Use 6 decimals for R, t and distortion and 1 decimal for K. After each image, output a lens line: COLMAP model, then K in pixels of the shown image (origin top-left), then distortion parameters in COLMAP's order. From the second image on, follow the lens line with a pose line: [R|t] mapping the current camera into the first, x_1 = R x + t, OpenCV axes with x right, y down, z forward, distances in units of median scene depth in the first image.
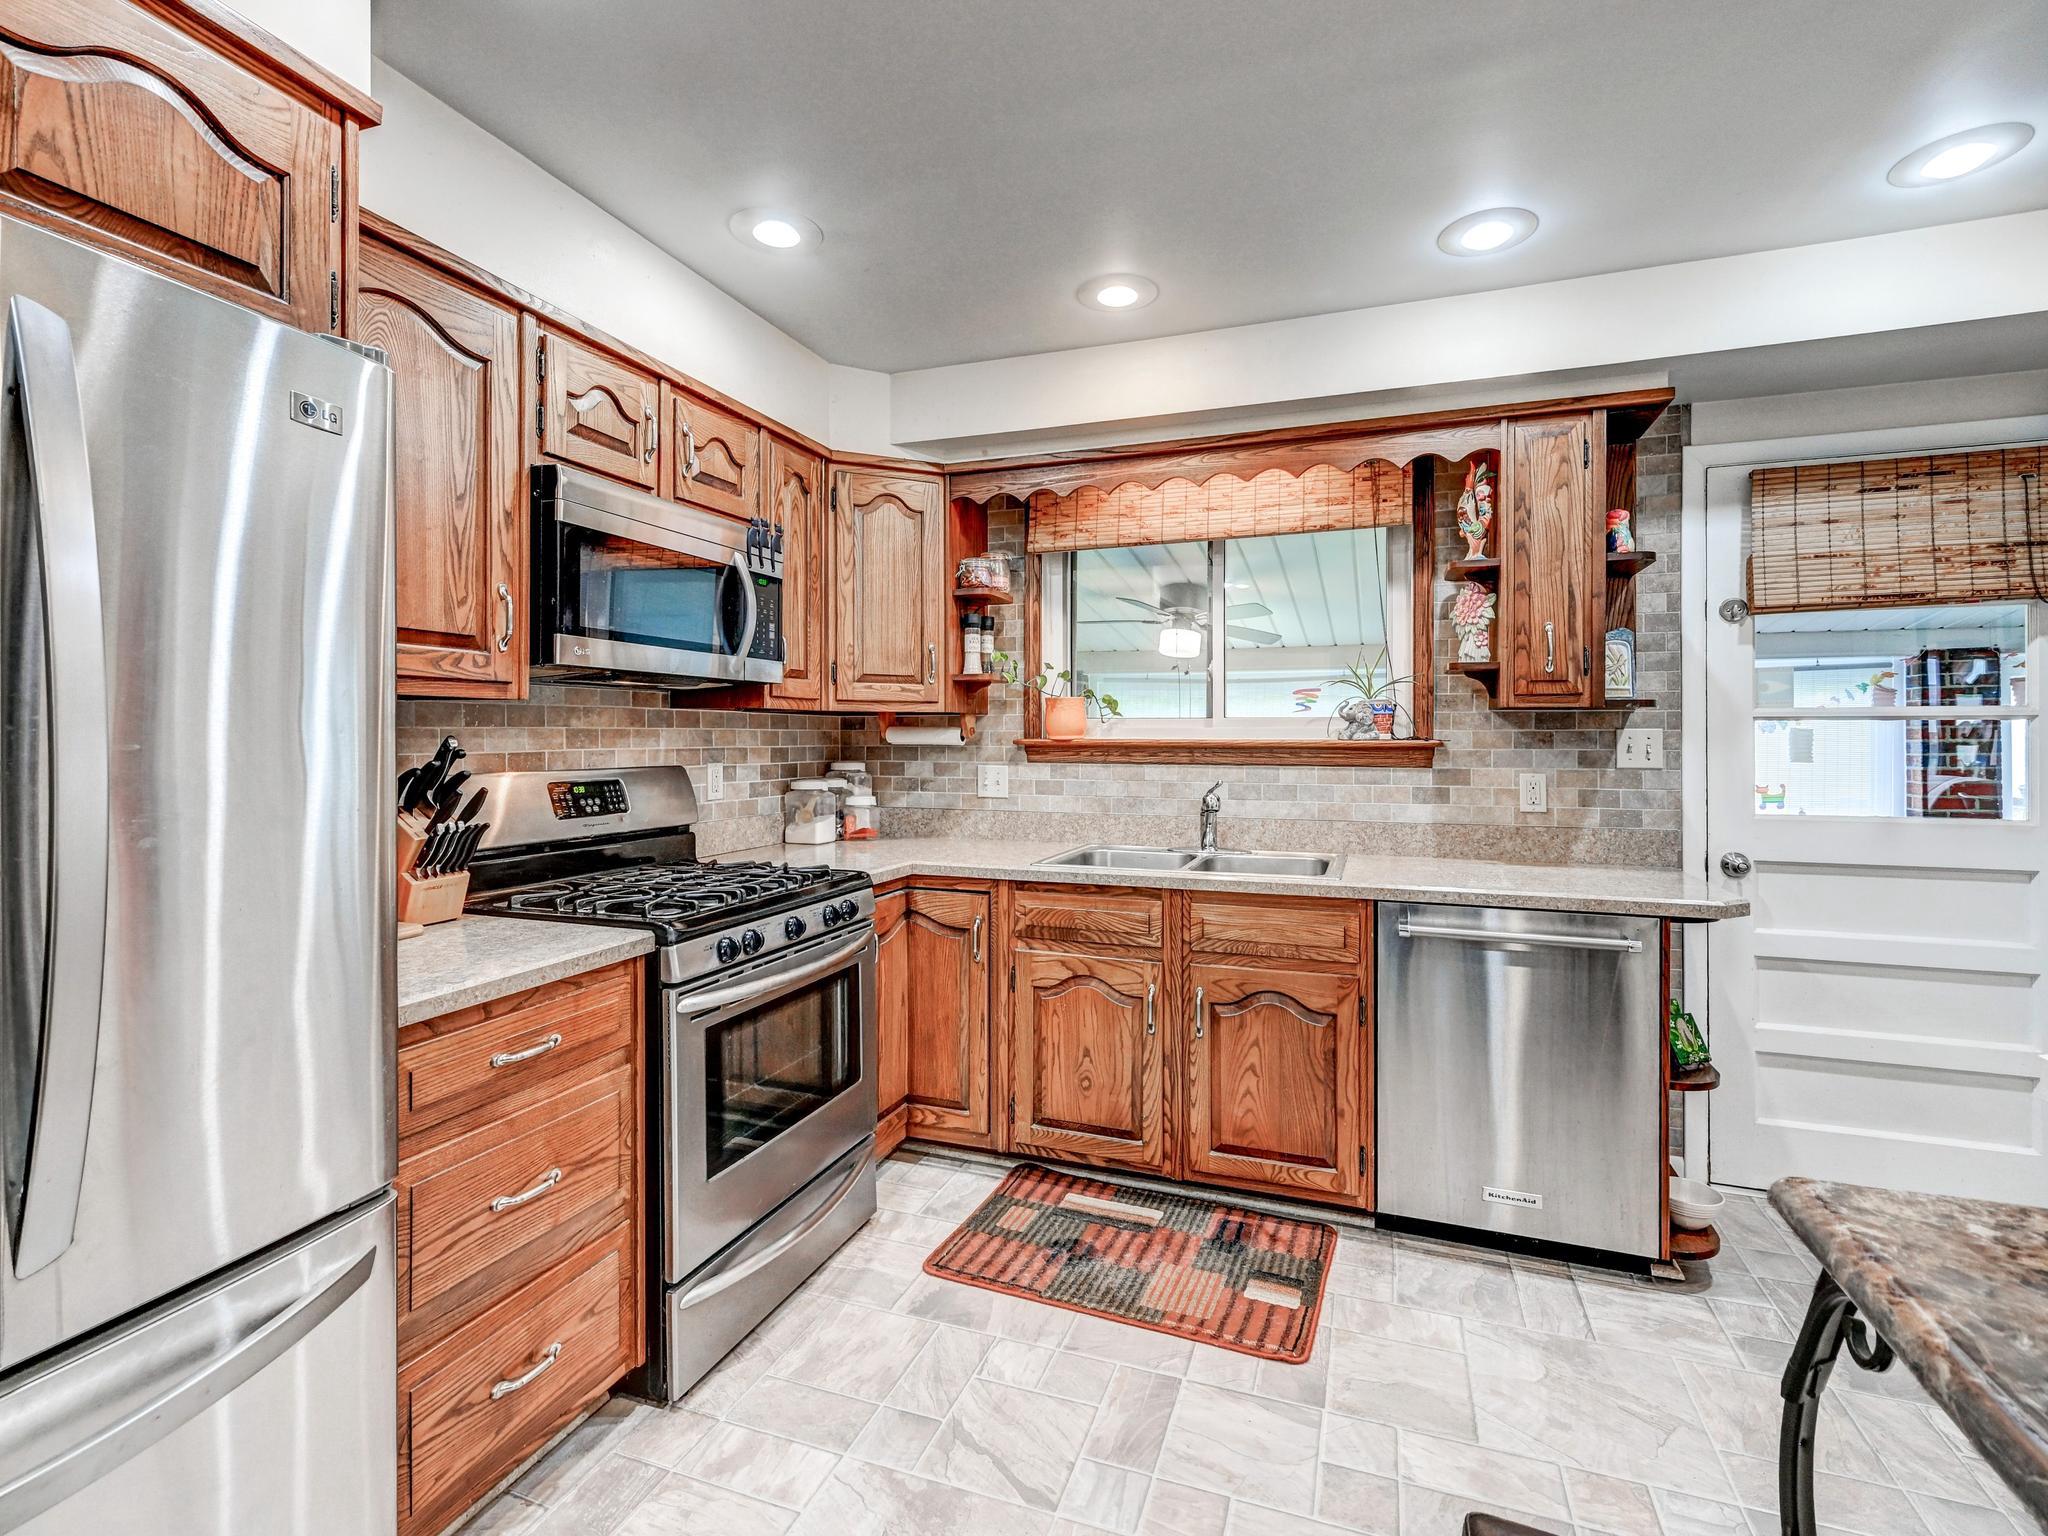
lens RADIAL K [[952.4, 0, 1024.0], [0, 952.4, 768.0], [0, 0, 1]] dist [-0.002964, 0.000102]
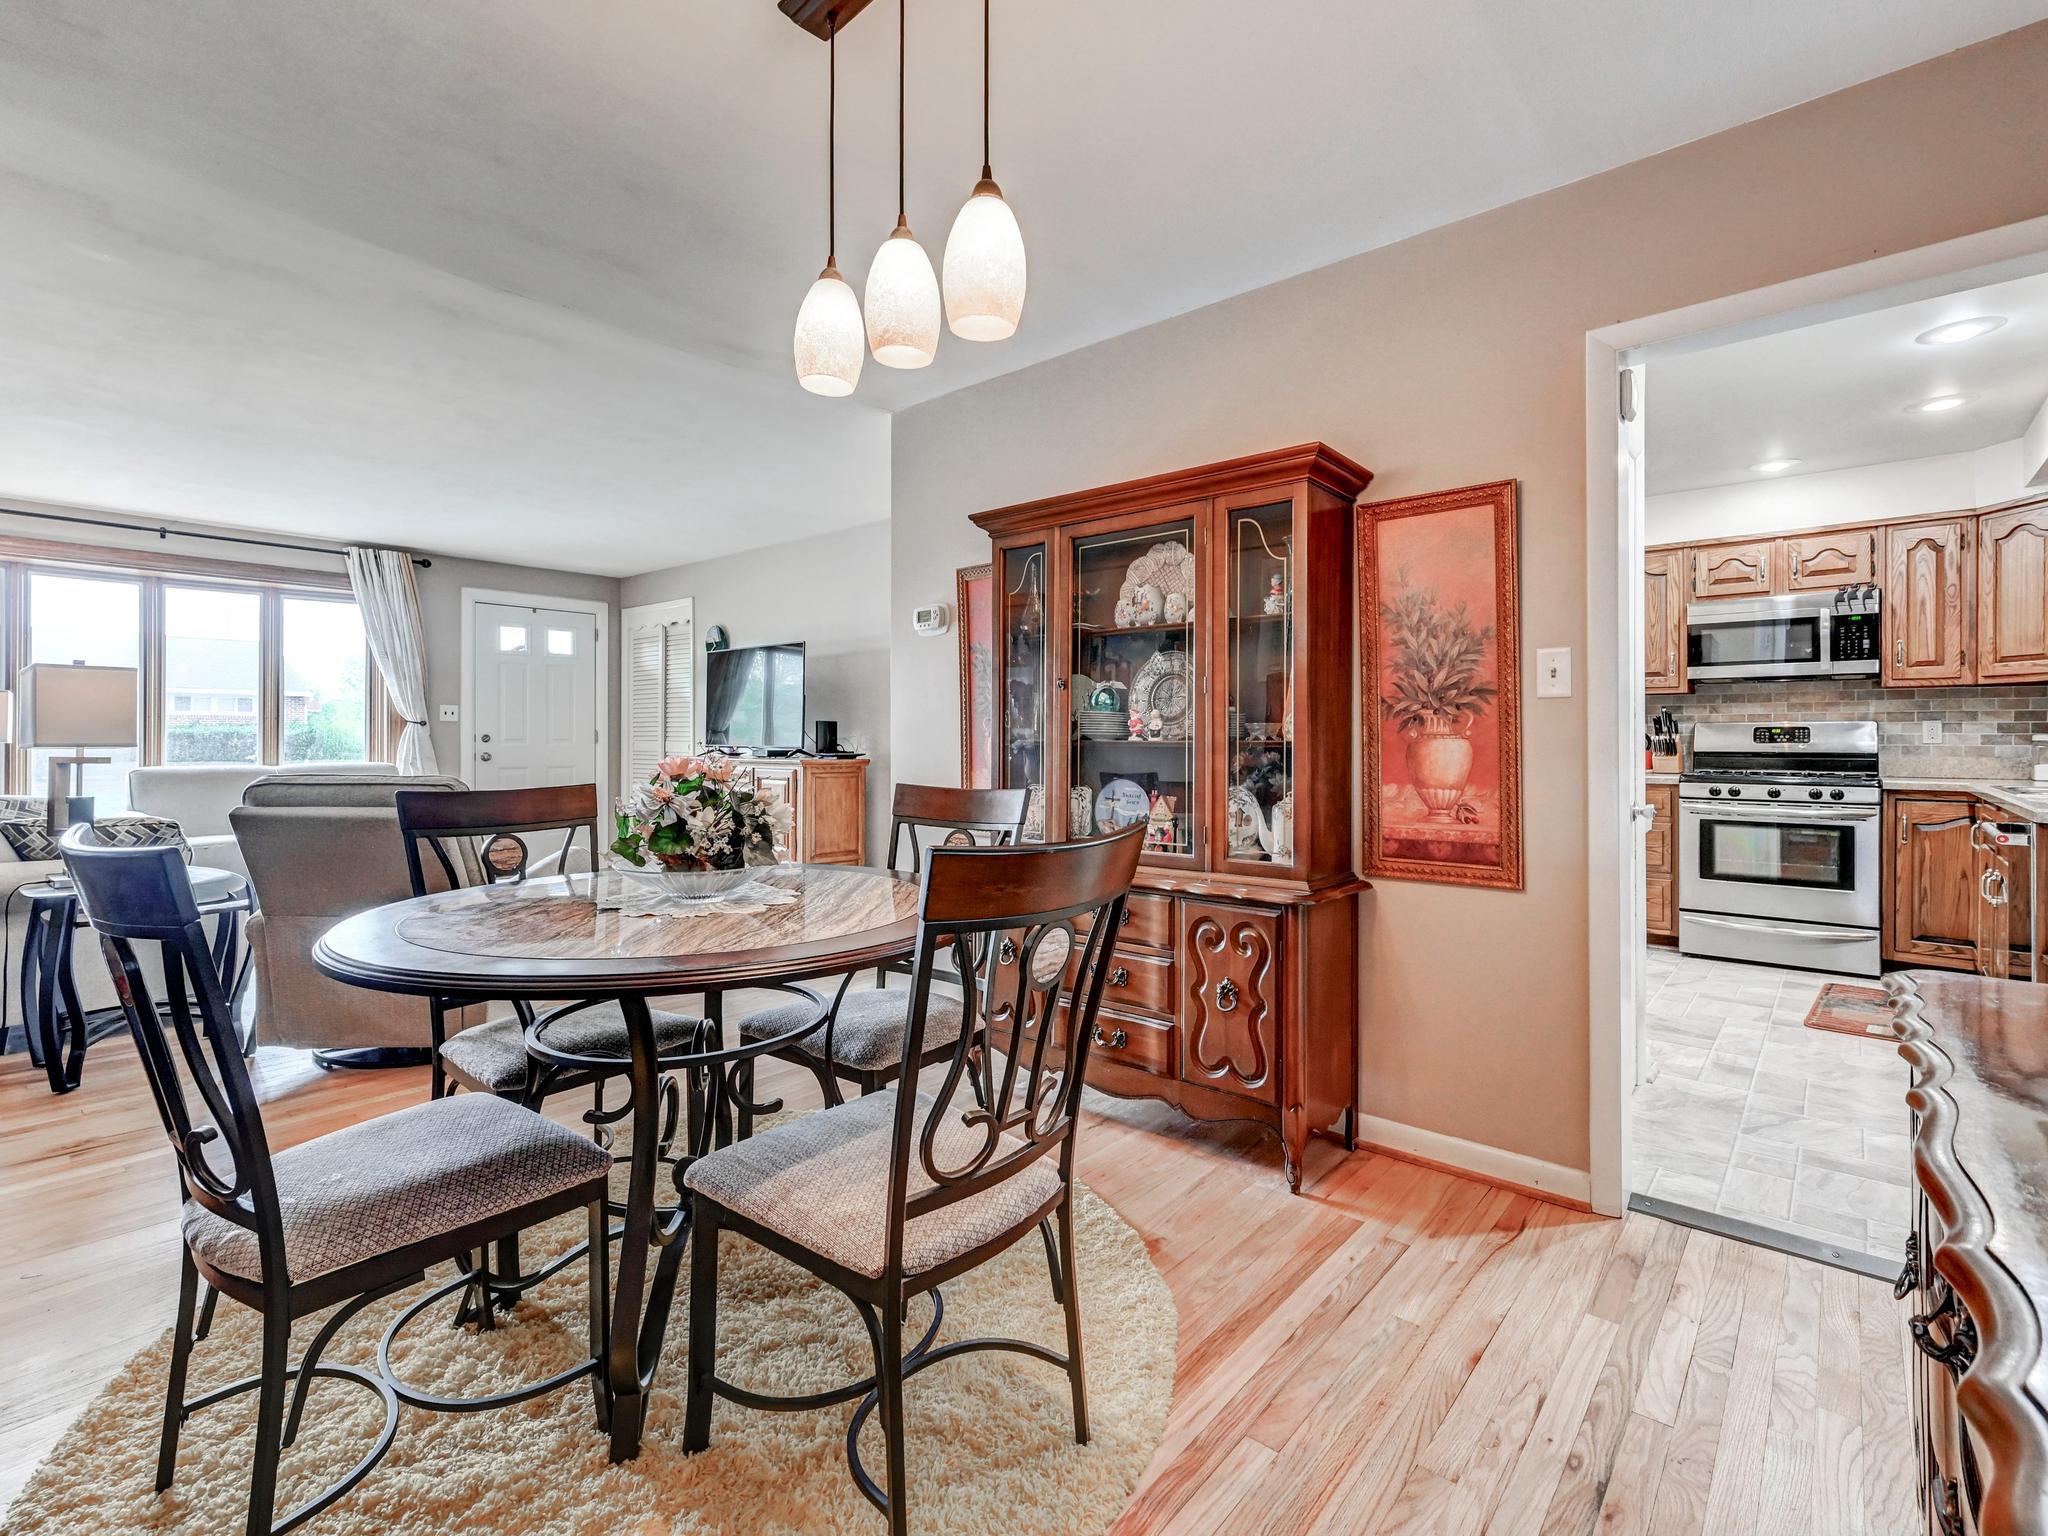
lens RADIAL K [[952.4, 0, 1024.0], [0, 952.4, 768.0], [0, 0, 1]] dist [-0.002964, 0.000102]
pose [[-0.352297, 0.023414, -0.935595, 2.140484], [-0.040606, 0.998363, 0.040275, 0.089700], [0.935007, 0.052180, -0.350769, 0.172029]]
